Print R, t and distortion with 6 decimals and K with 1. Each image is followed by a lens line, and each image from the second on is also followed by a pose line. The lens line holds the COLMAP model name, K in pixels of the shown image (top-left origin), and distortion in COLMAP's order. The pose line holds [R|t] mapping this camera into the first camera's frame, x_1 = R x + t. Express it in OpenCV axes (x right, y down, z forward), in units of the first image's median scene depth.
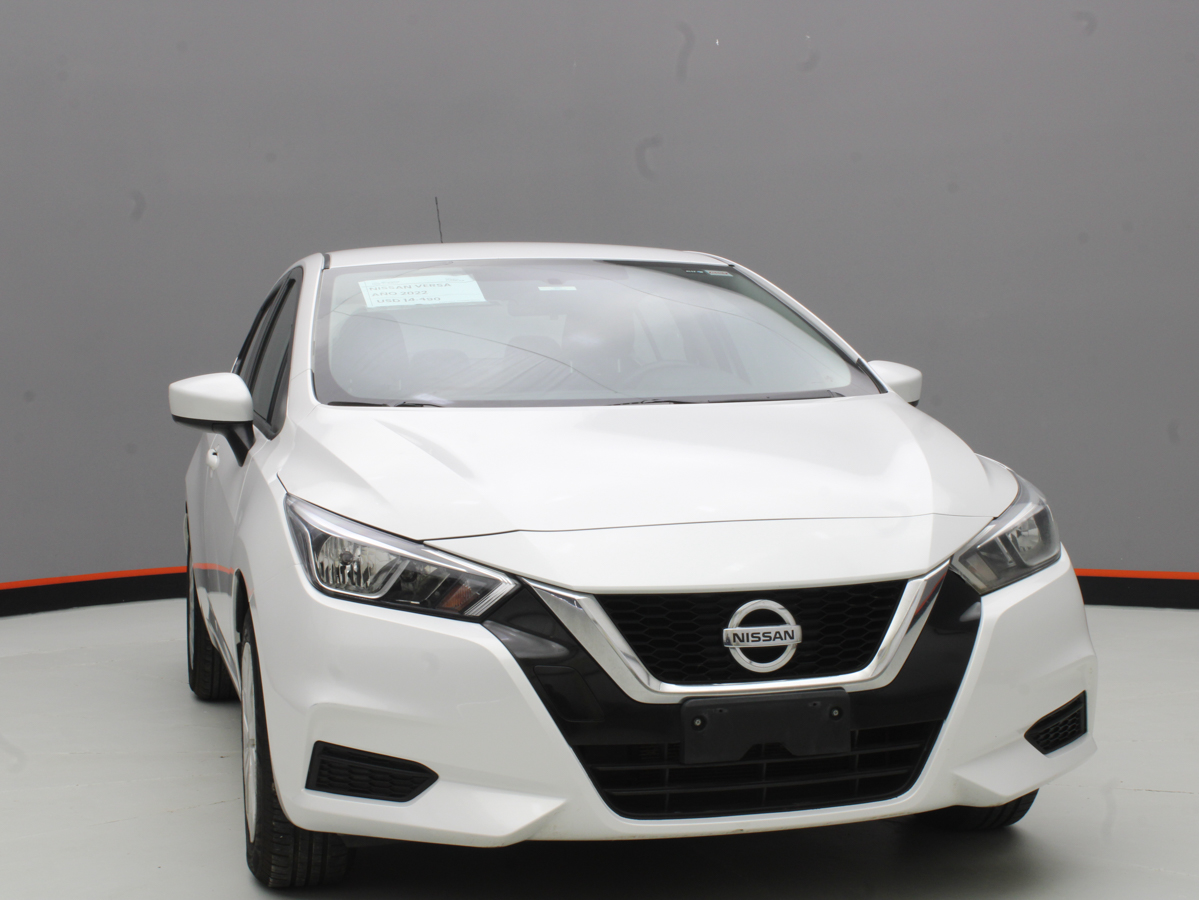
lens RADIAL K [[2021.8, 0, 599.5], [0, 2021.8, 450.0], [0, 0, 1]] dist [-0.022555, 0.000072]
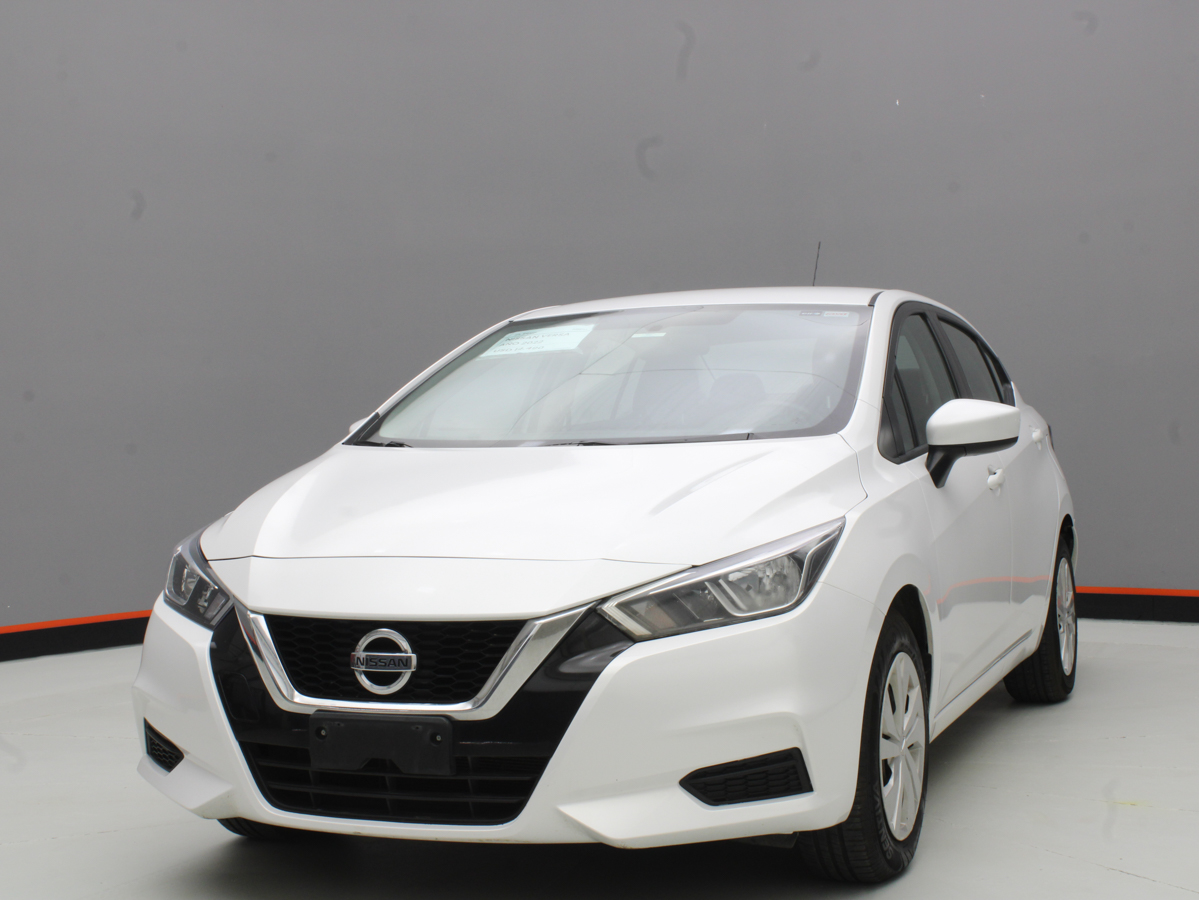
lens RADIAL K [[1858.2, 0, 599.5], [0, 1858.2, 450.0], [0, 0, 1]] dist [-0.052576, -0.018036]
pose [[0.822167, 0.017520, -0.568977, 0.751149], [-0.019044, 0.999813, 0.003267, -0.029382], [0.568928, 0.008149, 0.822347, 0.228712]]
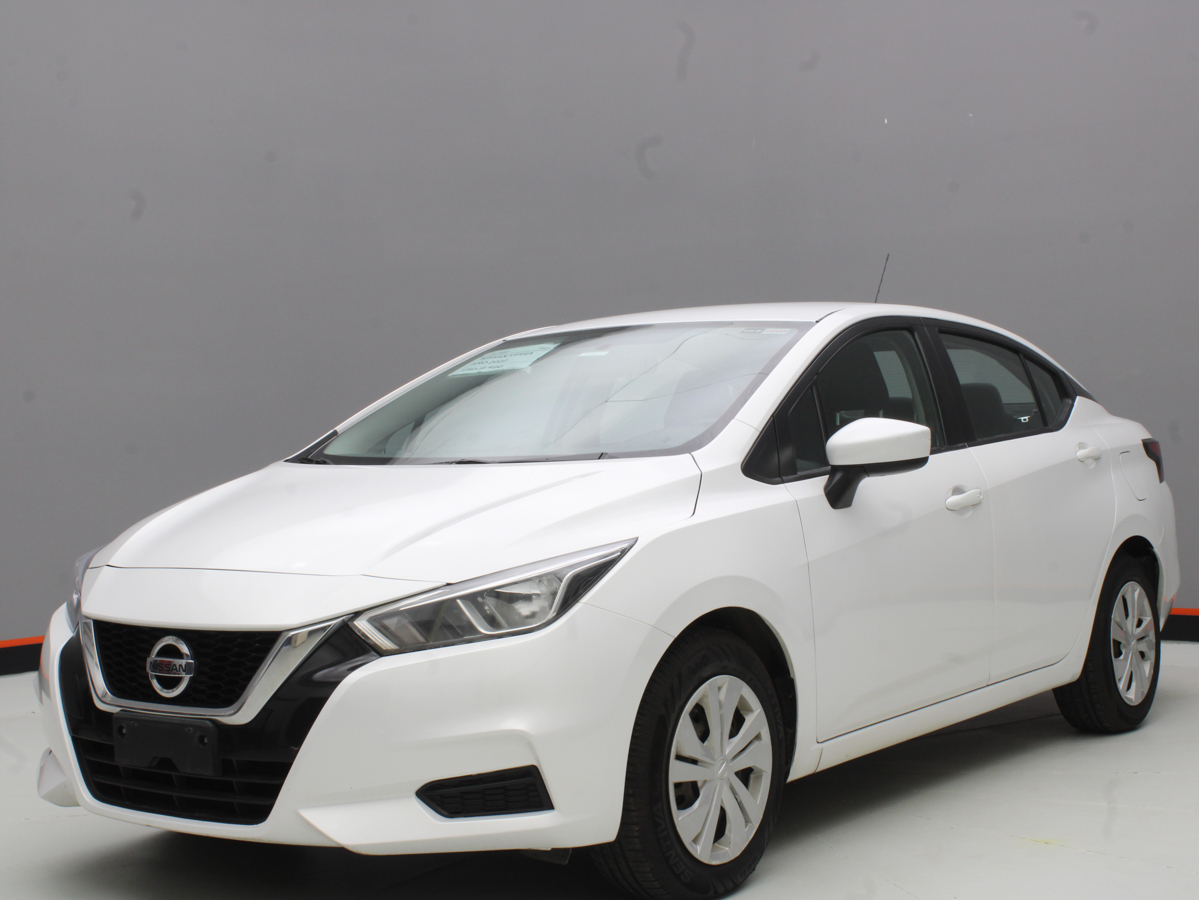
lens RADIAL K [[1858.2, 0, 599.5], [0, 1858.2, 450.0], [0, 0, 1]] dist [-0.052576, -0.018036]
pose [[0.660334, 0.017096, -0.750777, 1.054329], [-0.021746, 0.999757, 0.003639, -0.044214], [0.750657, 0.013924, 0.660545, 0.468023]]
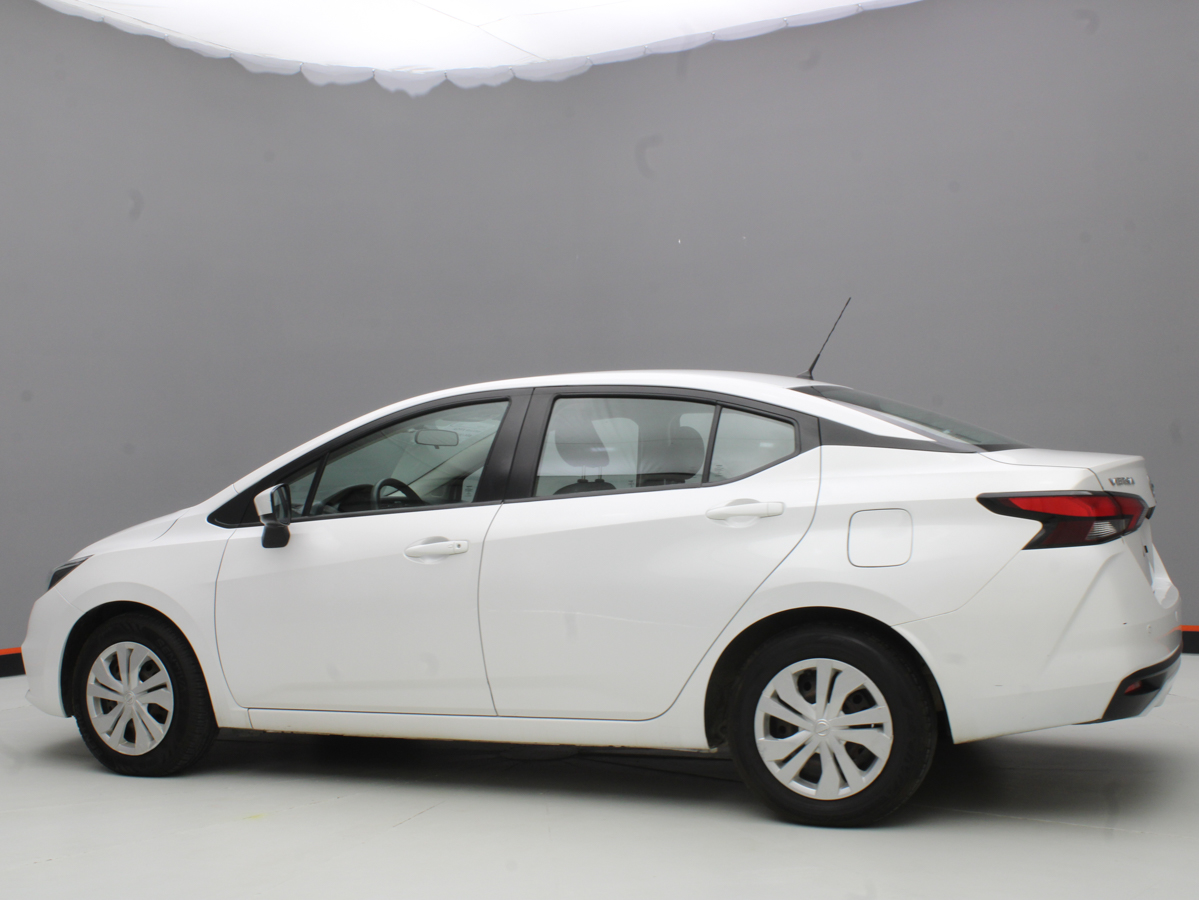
lens RADIAL K [[1473.3, 0, 599.5], [0, 1473.3, 450.0], [0, 0, 1]] dist [-0.112354, 0.061351]
pose [[-0.592140, 0.021638, -0.805544, 1.152664], [0.011691, 0.999765, 0.018261, -0.118677], [0.805750, 0.001395, -0.592254, 2.519347]]
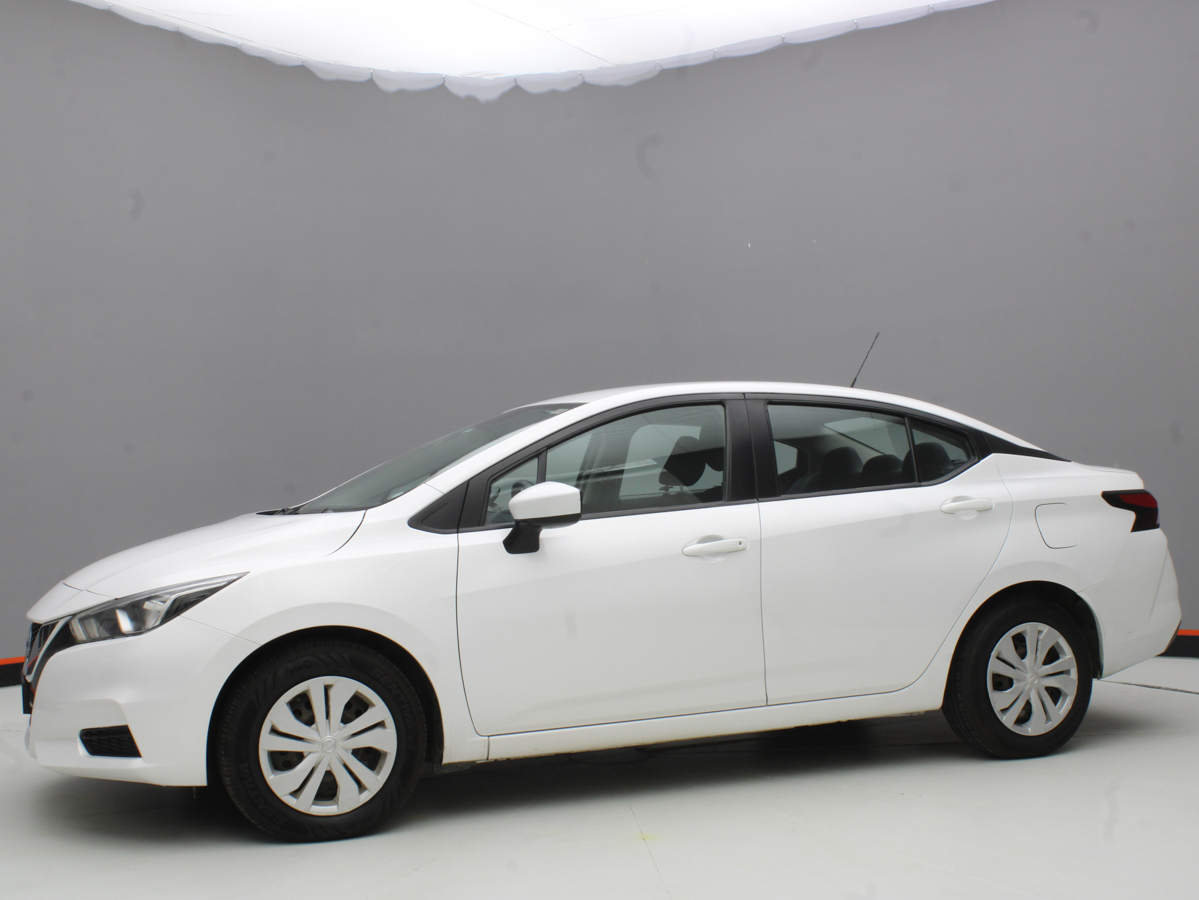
lens RADIAL K [[1473.3, 0, 599.5], [0, 1473.3, 450.0], [0, 0, 1]] dist [-0.112354, 0.061351]
pose [[0.162993, -0.003169, -0.986622, 1.480087], [-0.014633, 0.999877, -0.005629, -0.086707], [0.986519, 0.015355, 0.162927, 1.291990]]
